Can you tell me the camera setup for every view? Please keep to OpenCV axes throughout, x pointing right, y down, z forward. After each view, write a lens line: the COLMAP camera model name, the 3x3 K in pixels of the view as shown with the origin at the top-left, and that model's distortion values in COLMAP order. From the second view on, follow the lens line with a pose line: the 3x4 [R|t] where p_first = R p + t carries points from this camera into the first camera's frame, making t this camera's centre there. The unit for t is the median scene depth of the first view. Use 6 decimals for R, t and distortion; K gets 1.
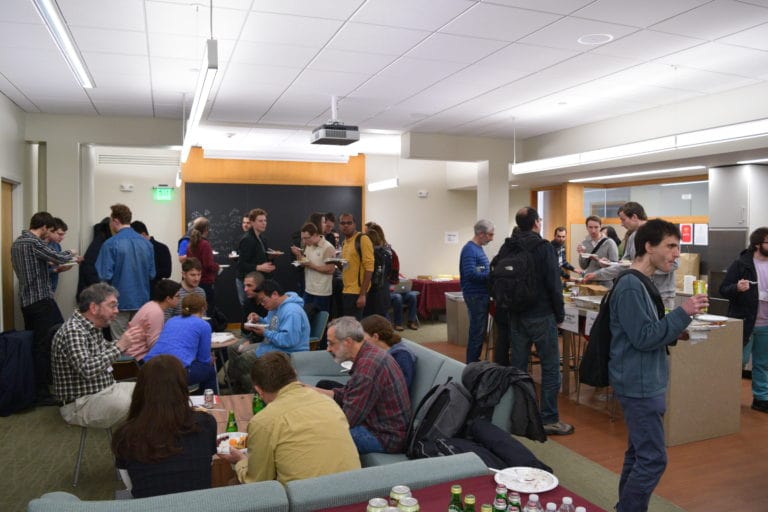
lens RADIAL K [[599.1, 0, 384.0], [0, 599.1, 256.0], [0, 0, 1]] dist [-0.086222, 0.002481]
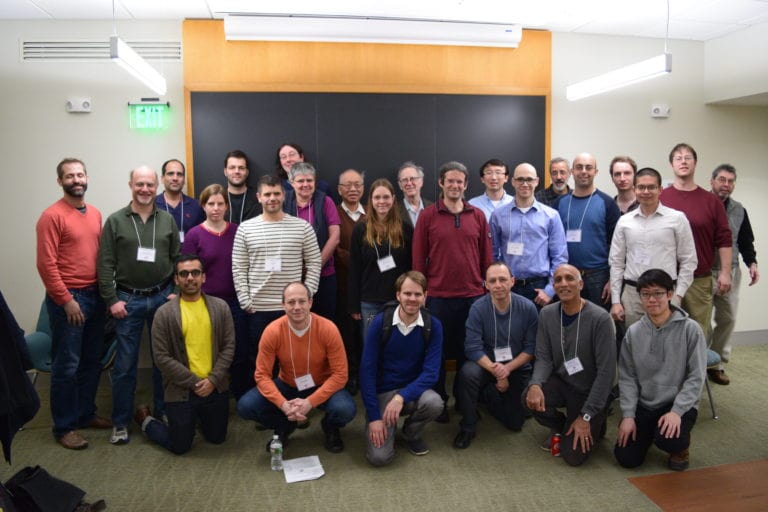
lens RADIAL K [[599.1, 0, 384.0], [0, 599.1, 256.0], [0, 0, 1]] dist [-0.086222, 0.002481]
pose [[0.983252, 0.011739, -0.181871, -0.095087], [0.003411, 0.996563, 0.082764, -0.030667], [0.182217, -0.081998, 0.979833, 0.595165]]
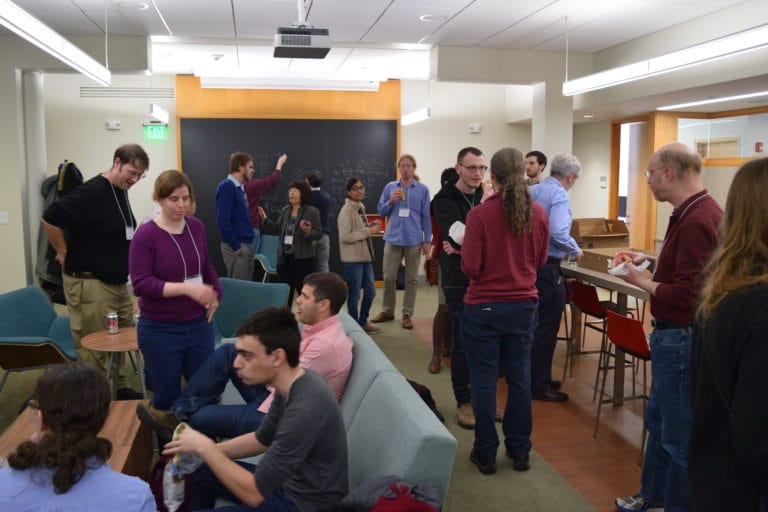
lens RADIAL K [[648.8, 0, 384.0], [0, 648.8, 256.0], [0, 0, 1]] dist [-0.084758, 0.008979]
pose [[0.988958, 0.015873, -0.147341, 0.095995], [-0.004127, 0.996812, 0.079684, -0.003422], [0.148136, -0.078196, 0.985871, 0.147949]]
